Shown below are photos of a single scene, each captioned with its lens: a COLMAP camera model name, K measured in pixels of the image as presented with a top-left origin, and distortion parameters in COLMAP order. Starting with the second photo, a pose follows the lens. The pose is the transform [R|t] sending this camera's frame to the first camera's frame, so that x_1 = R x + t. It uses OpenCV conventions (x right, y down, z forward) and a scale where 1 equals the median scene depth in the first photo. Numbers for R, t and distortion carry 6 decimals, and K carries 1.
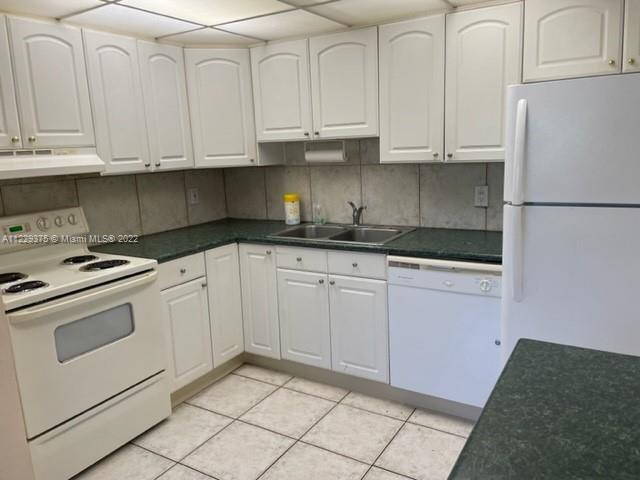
lens RADIAL K [[489.3, 0, 320.6], [0, 489.3, 239.0], [0, 0, 1]] dist [0.052982, -0.035038]
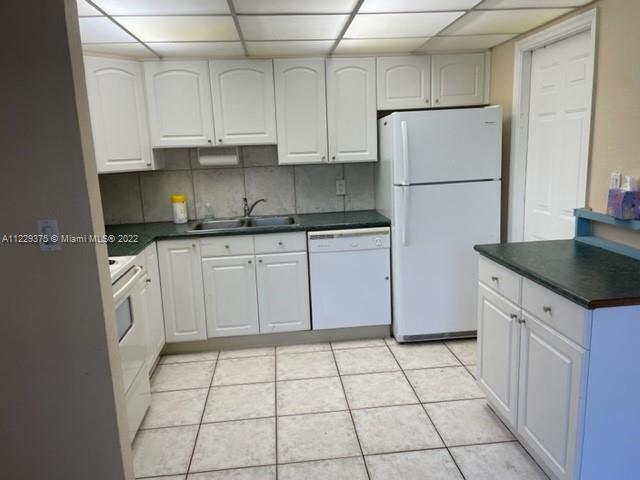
lens RADIAL K [[489.3, 0, 323.3], [0, 489.3, 242.1], [0, 0, 1]] dist [0.052982, -0.035038]
pose [[0.796030, -0.107538, 0.595628, -0.545181], [0.120669, 0.992531, 0.017928, 0.036705], [-0.593107, 0.057603, 0.803060, -0.087885]]
